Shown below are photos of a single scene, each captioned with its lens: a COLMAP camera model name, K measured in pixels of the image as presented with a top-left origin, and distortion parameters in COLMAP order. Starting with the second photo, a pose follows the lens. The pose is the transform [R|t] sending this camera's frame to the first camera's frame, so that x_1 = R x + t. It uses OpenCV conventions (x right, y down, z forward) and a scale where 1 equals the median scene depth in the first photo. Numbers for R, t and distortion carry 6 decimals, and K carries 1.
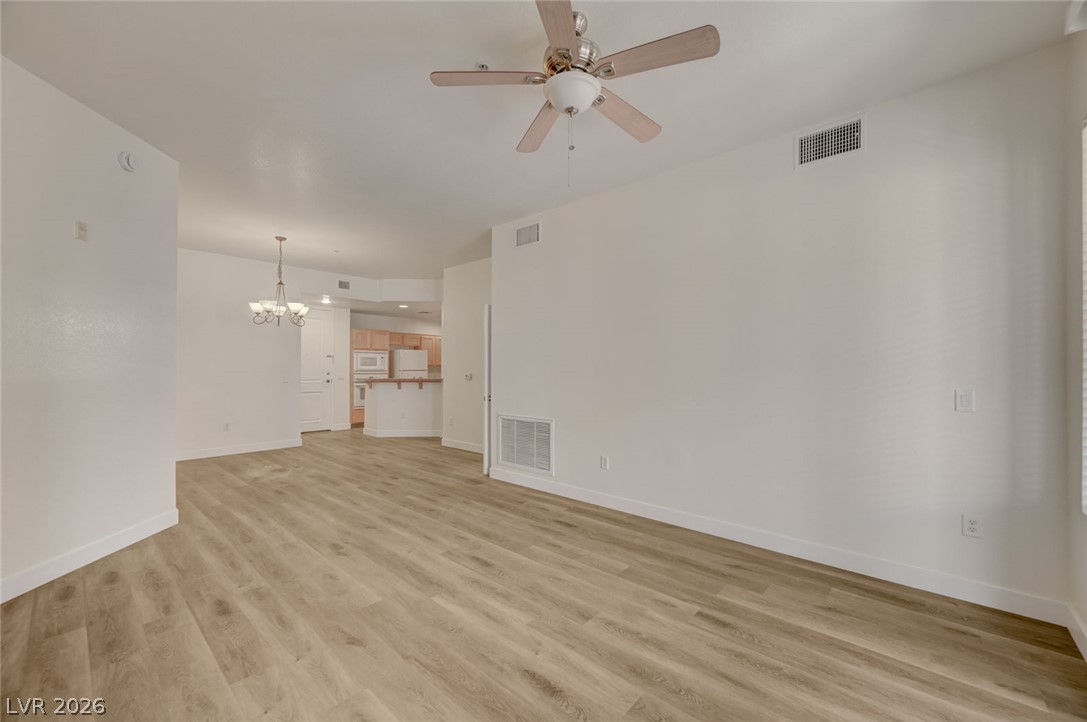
lens RADIAL K [[433.3, 0, 547.3], [0, 433.3, 369.9], [0, 0, 1]] dist [0.002700, 0.000325]
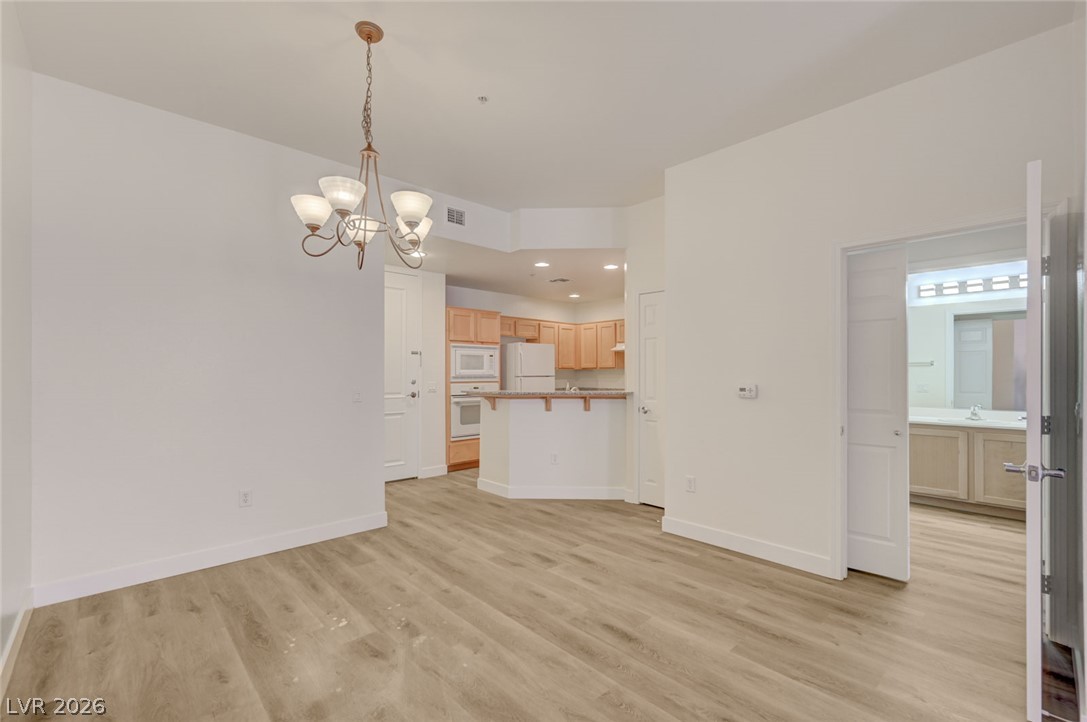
lens RADIAL K [[464.5, 0, 546.6], [0, 464.5, 373.0], [0, 0, 1]] dist [0.000788, 0.000047]
pose [[0.996006, -0.003796, -0.089204, -0.580077], [0.003576, 0.999990, -0.002621, -0.003717], [0.089213, 0.002292, 0.996010, 0.831879]]
